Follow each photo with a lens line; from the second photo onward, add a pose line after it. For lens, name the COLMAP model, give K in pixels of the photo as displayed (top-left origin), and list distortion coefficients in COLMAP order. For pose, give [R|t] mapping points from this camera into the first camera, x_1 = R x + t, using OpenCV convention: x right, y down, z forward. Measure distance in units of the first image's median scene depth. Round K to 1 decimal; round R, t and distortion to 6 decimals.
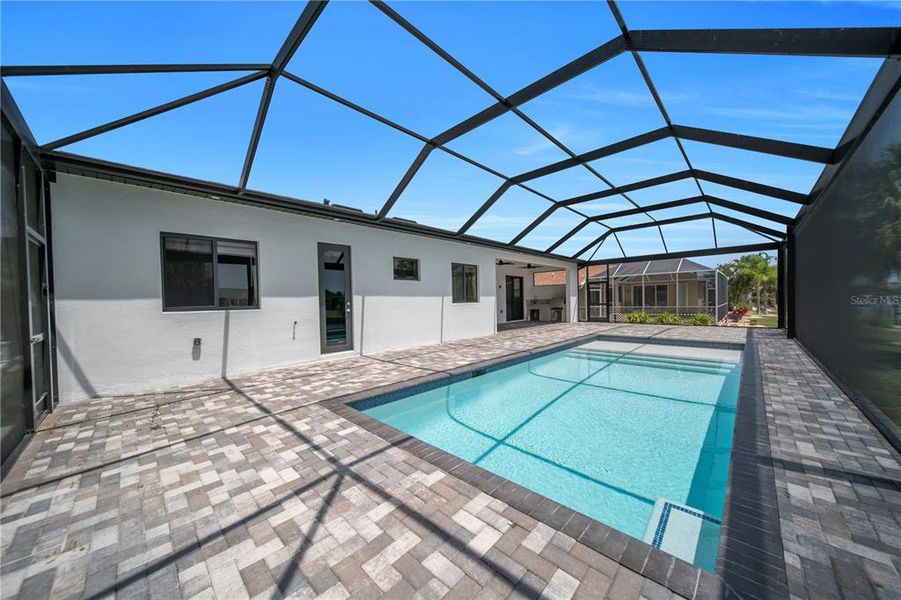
lens RADIAL K [[310.6, 0, 452.8], [0, 310.6, 304.7], [0, 0, 1]] dist [-0.000598, -0.000287]
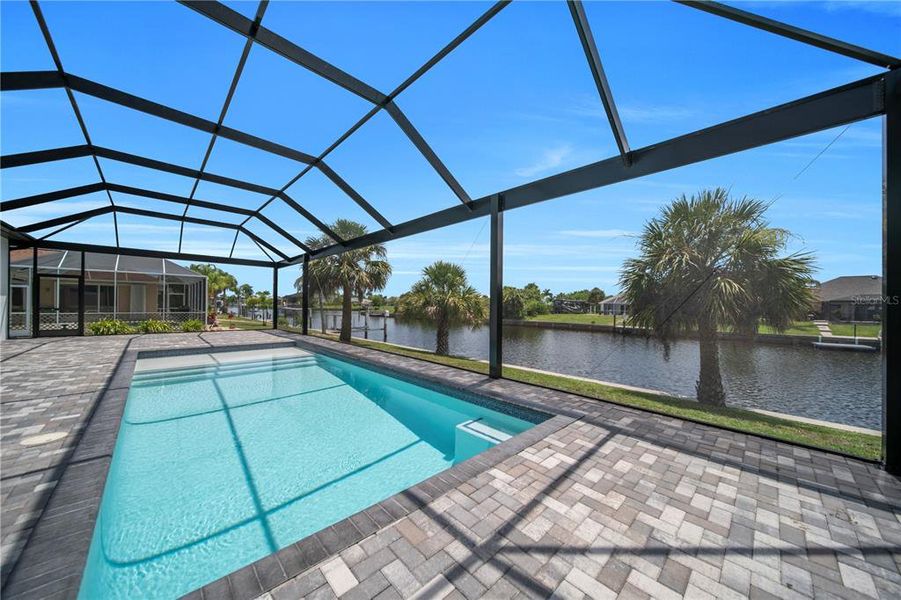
lens RADIAL K [[310.6, 0, 452.8], [0, 310.6, 304.7], [0, 0, 1]] dist [-0.000598, -0.000287]
pose [[0.034882, 0.021532, 0.999159, -1.096257], [-0.002307, 0.999767, -0.021465, 0.005954], [-0.999389, -0.001556, 0.034923, 1.097058]]
